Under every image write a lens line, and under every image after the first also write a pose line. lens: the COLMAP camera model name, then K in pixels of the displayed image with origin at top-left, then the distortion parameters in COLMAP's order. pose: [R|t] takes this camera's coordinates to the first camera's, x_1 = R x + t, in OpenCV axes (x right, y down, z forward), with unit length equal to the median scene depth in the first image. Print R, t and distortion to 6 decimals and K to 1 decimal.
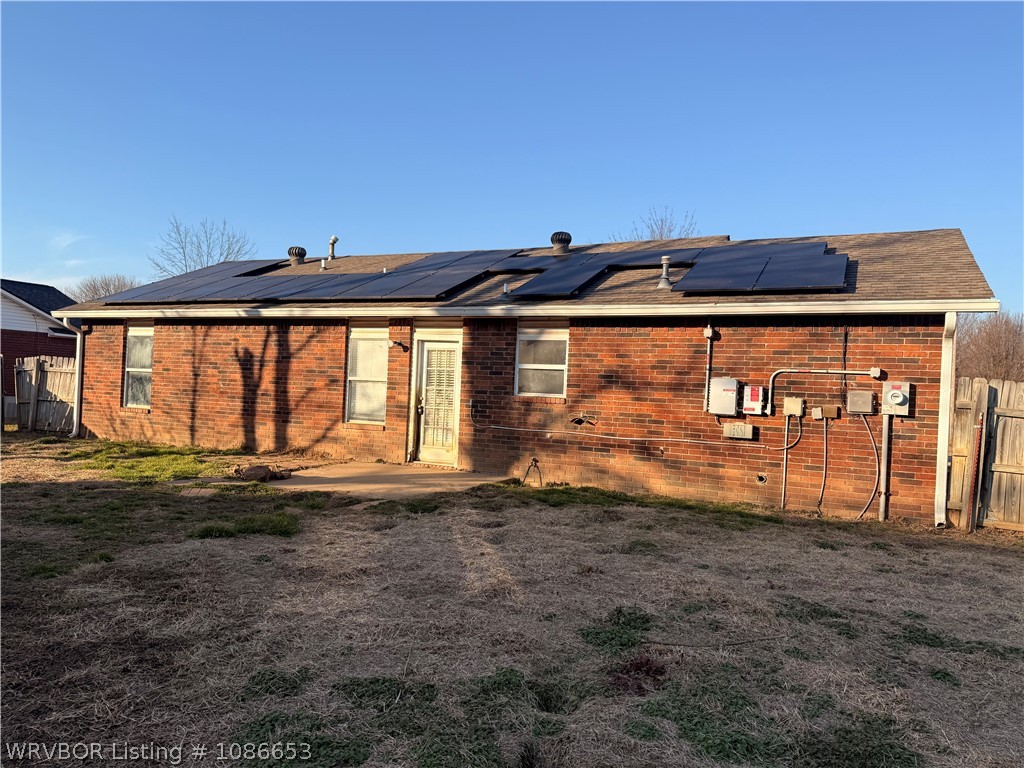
lens RADIAL K [[711.6, 0, 509.6], [0, 711.6, 381.5], [0, 0, 1]] dist [0.092430, -0.121858]
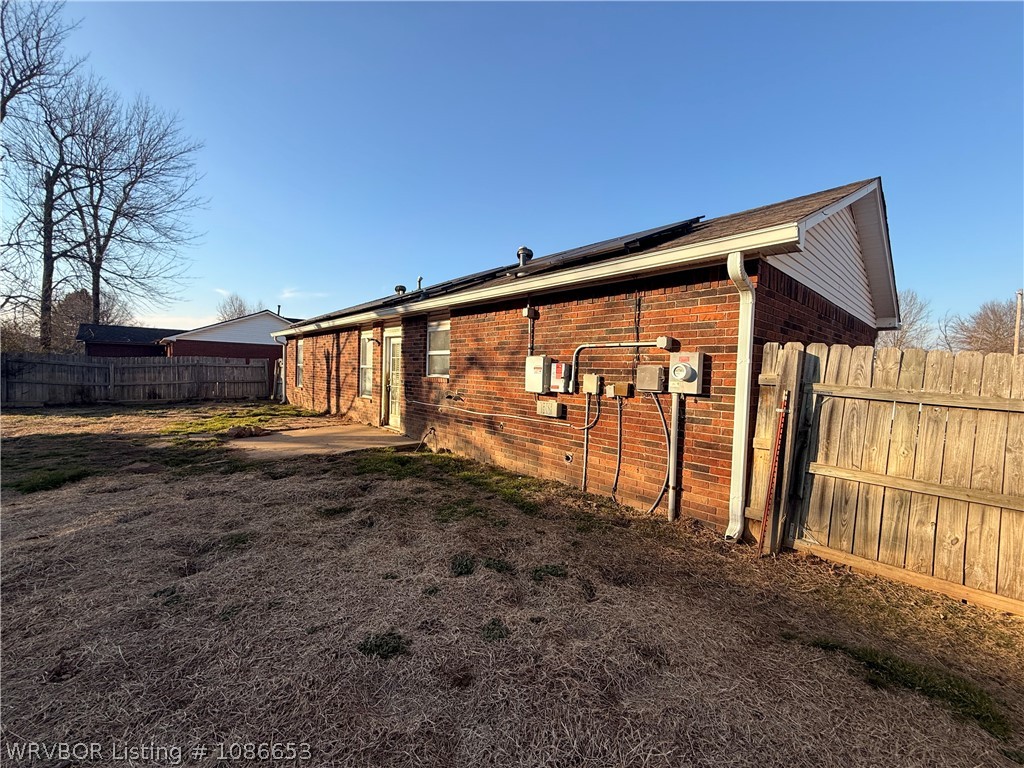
lens RADIAL K [[407.3, 0, 509.2], [0, 407.3, 383.0], [0, 0, 1]] dist [0.000413, 0.000300]
pose [[0.925026, -0.005025, -0.379870, 0.437260], [0.014777, 0.999632, 0.022761, 0.017582], [0.379616, -0.026668, 0.924760, 0.417096]]
